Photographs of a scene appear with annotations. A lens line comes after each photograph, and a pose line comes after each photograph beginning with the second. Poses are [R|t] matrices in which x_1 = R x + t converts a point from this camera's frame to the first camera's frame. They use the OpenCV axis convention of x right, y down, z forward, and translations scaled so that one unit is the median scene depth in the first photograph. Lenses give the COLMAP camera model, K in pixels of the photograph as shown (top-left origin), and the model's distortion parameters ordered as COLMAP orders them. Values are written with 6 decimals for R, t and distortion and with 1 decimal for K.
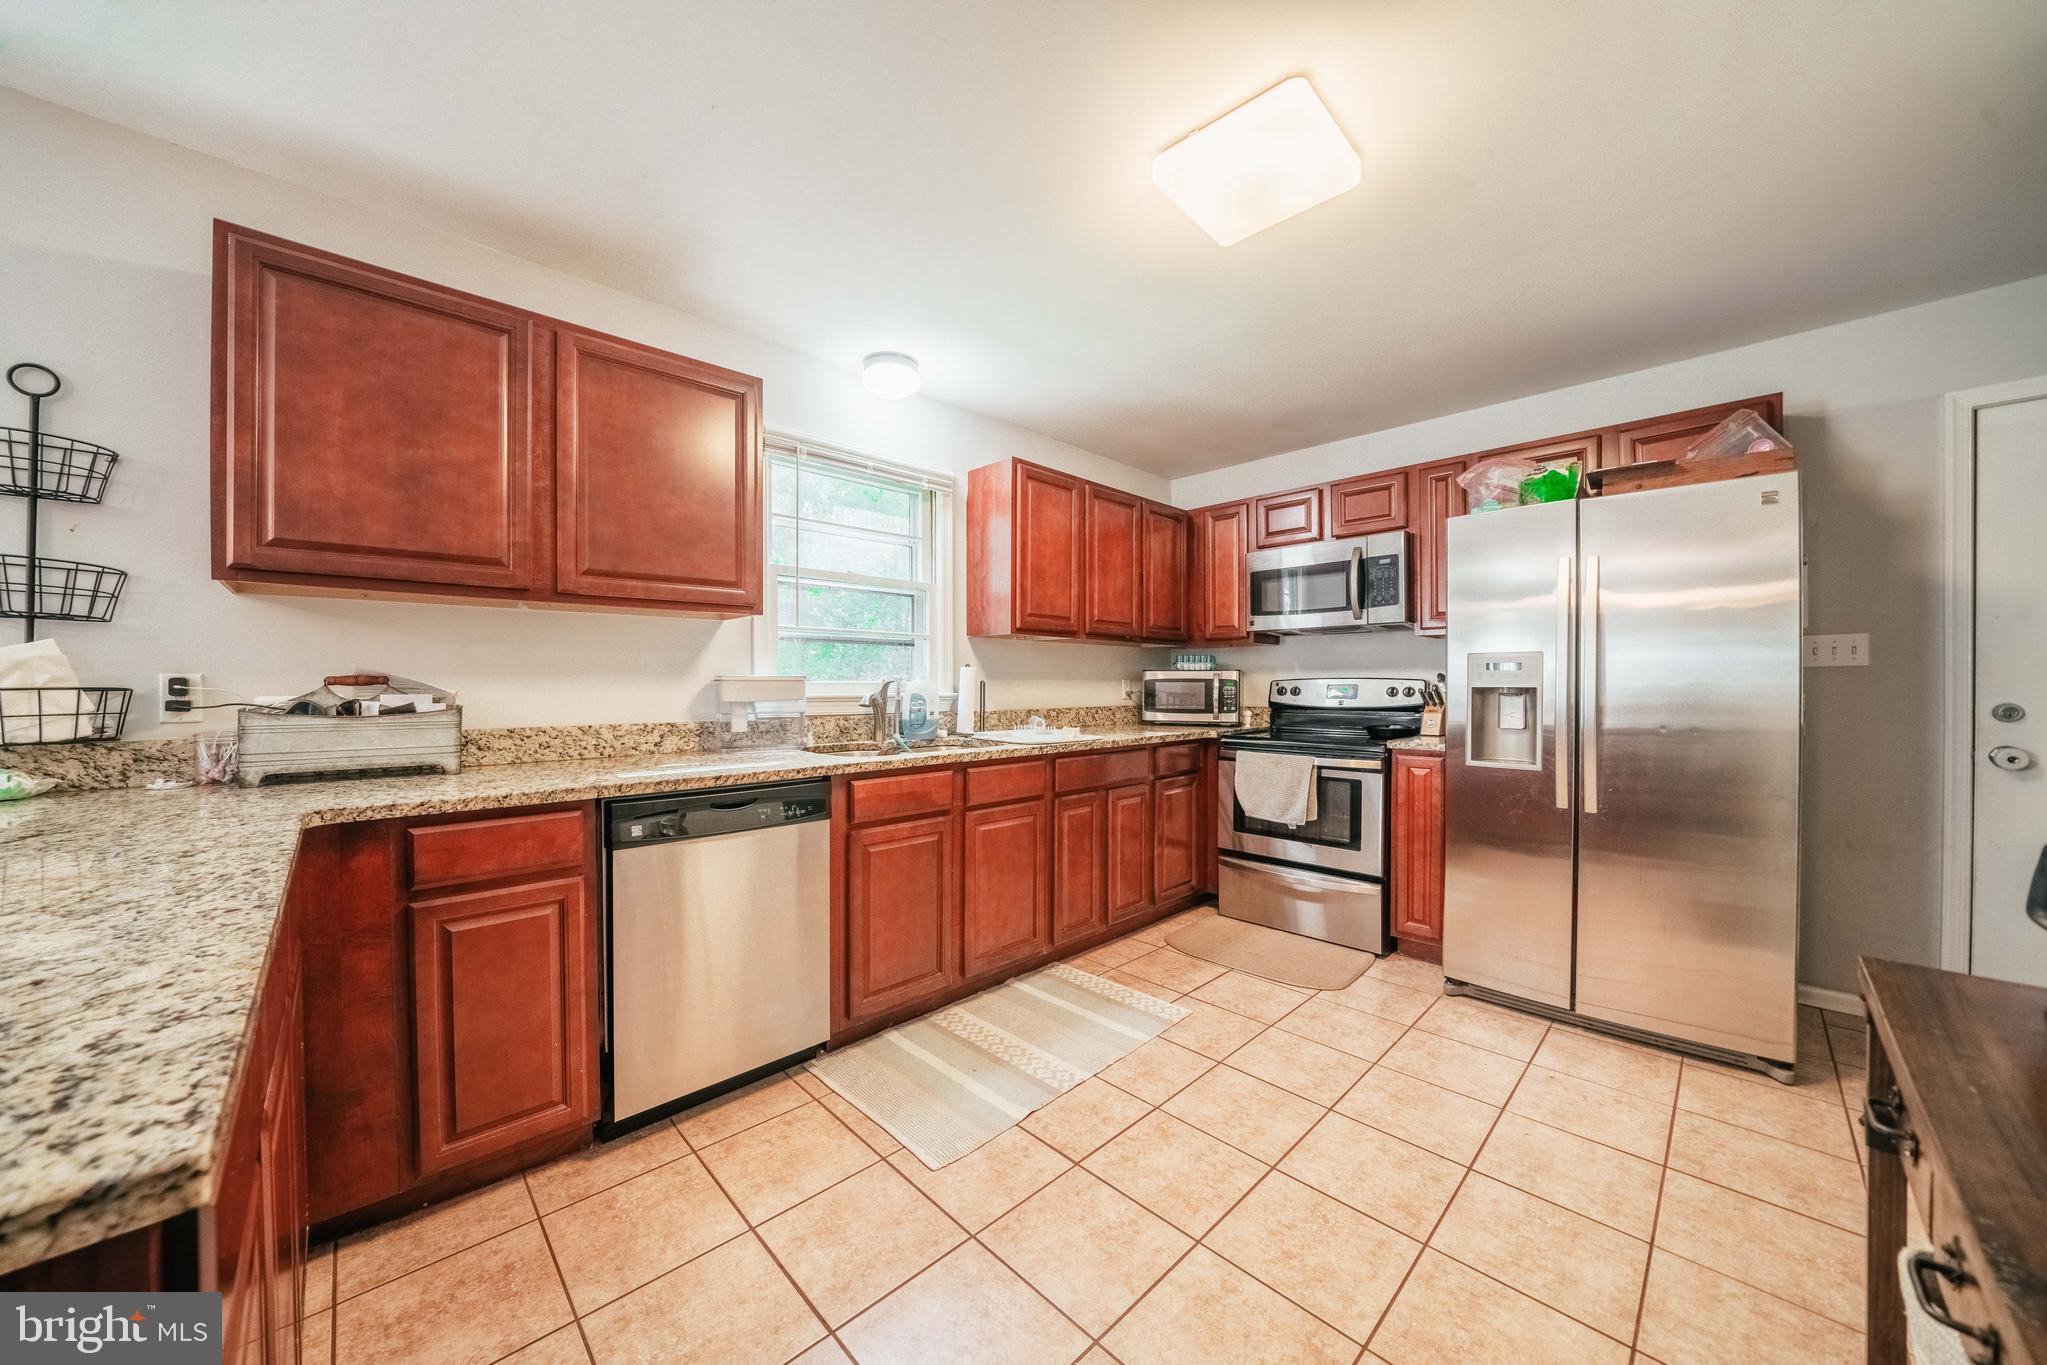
lens RADIAL K [[708.4, 0, 1000.8], [0, 708.4, 684.2], [0, 0, 1]] dist [-0.019913, -0.000207]
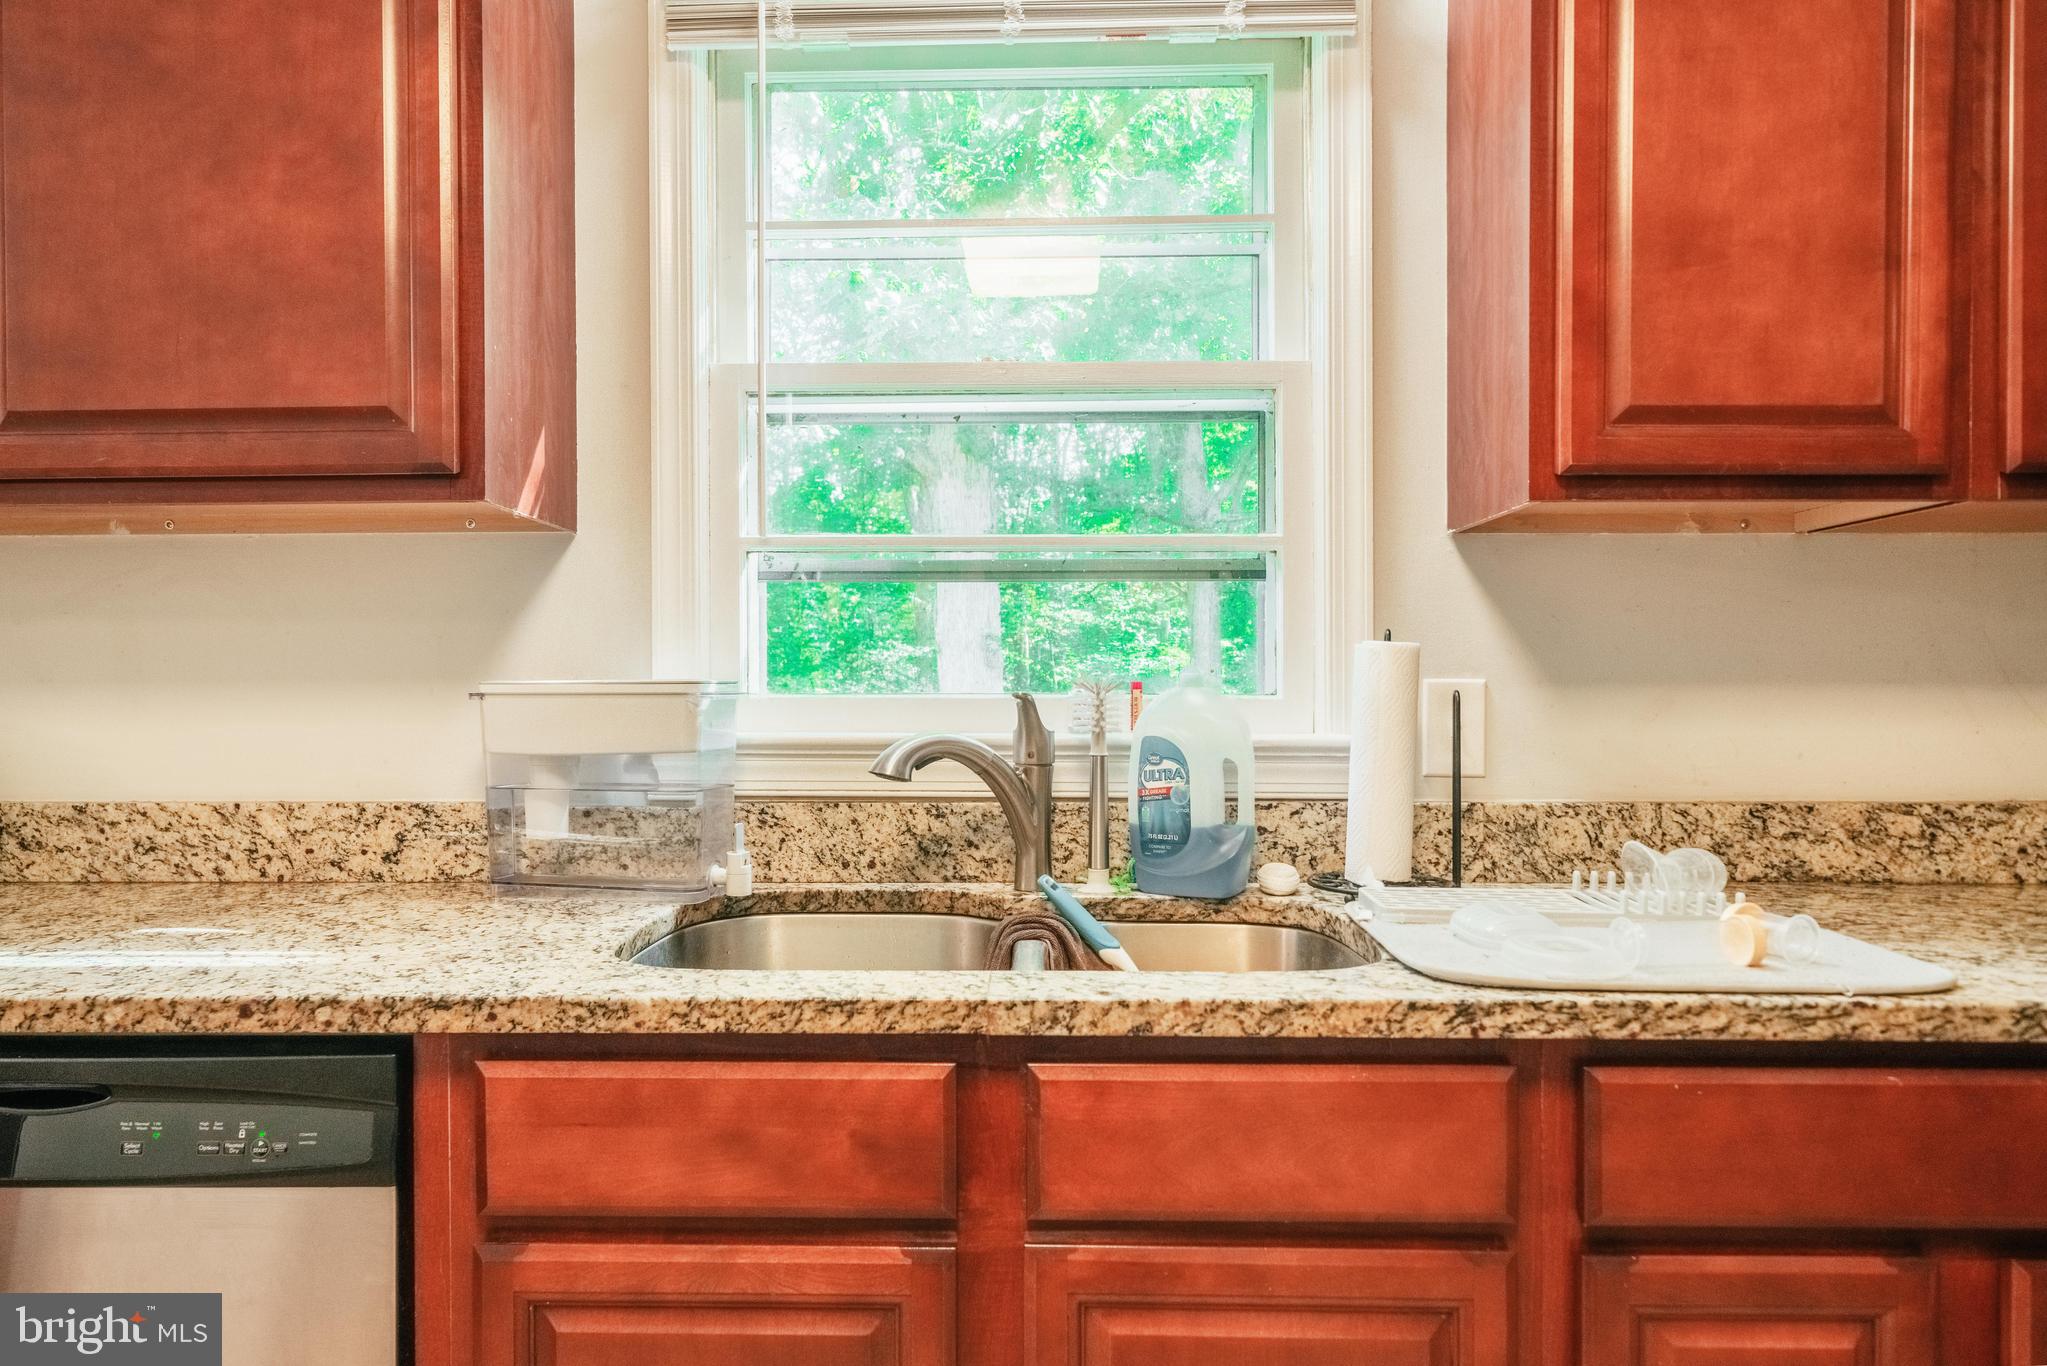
lens RADIAL K [[1321.5, 0, 994.2], [0, 1321.5, 691.8], [0, 0, 1]] dist [0.006132, 0.000621]
pose [[0.710918, -0.002247, -0.703272, 0.213131], [0.000711, 0.999997, -0.002476, -0.003685], [0.703275, 0.001260, 0.710917, 0.561347]]
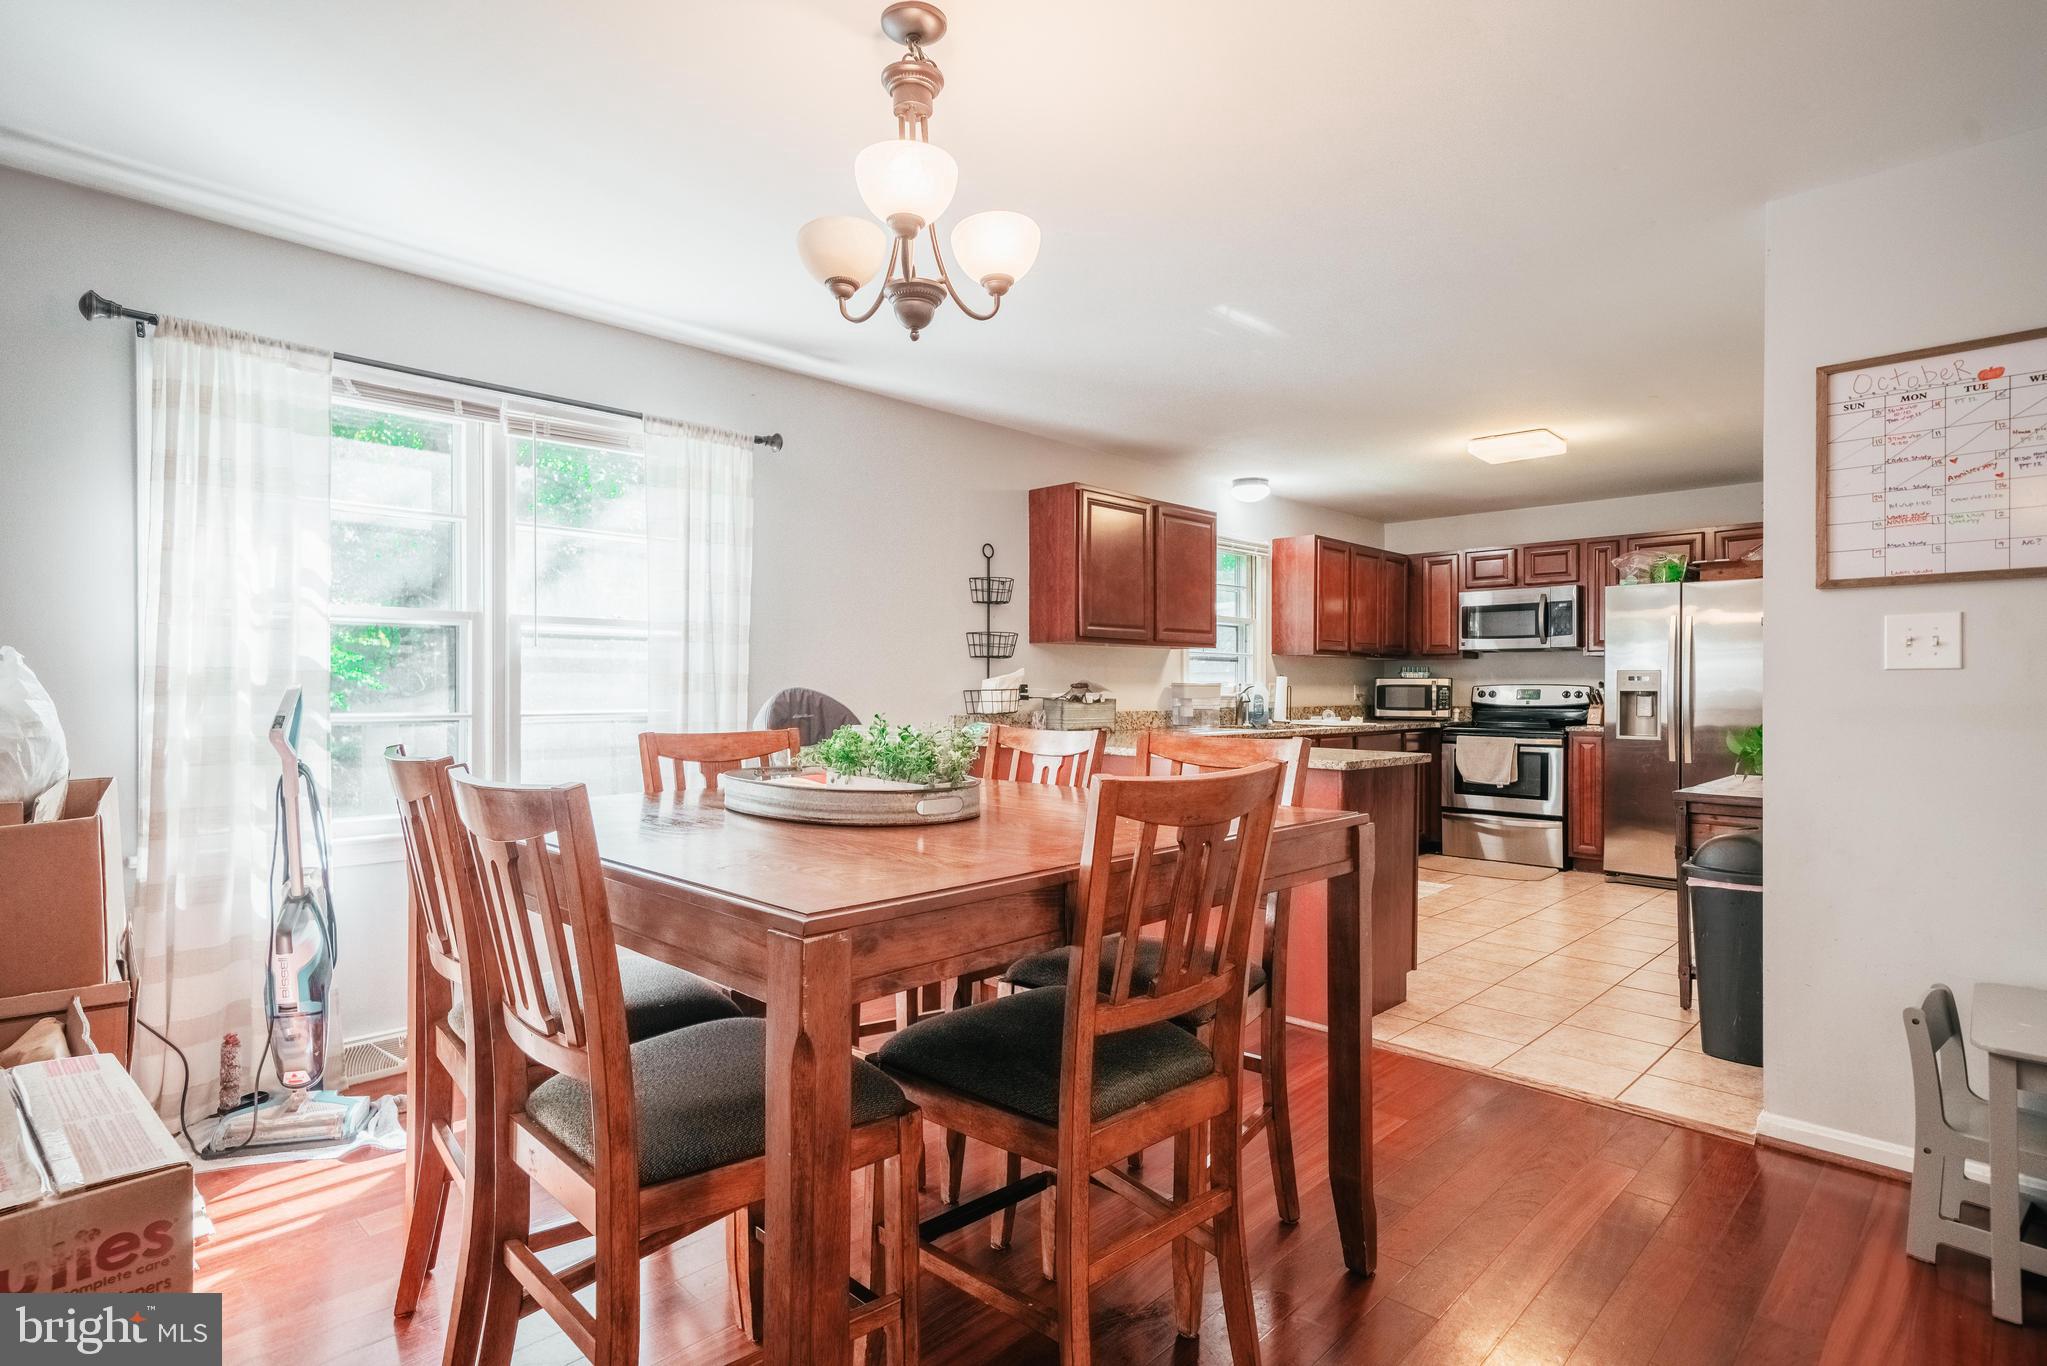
lens RADIAL K [[1026.4, 0, 1023.5], [0, 1026.4, 683.0], [0, 0, 1]] dist [0.033649, -0.000135]
pose [[0.998775, 0.002851, 0.049395, -0.725997], [-0.002661, 0.999989, -0.003909, -0.001169], [-0.049406, 0.003773, 0.998772, -1.168287]]
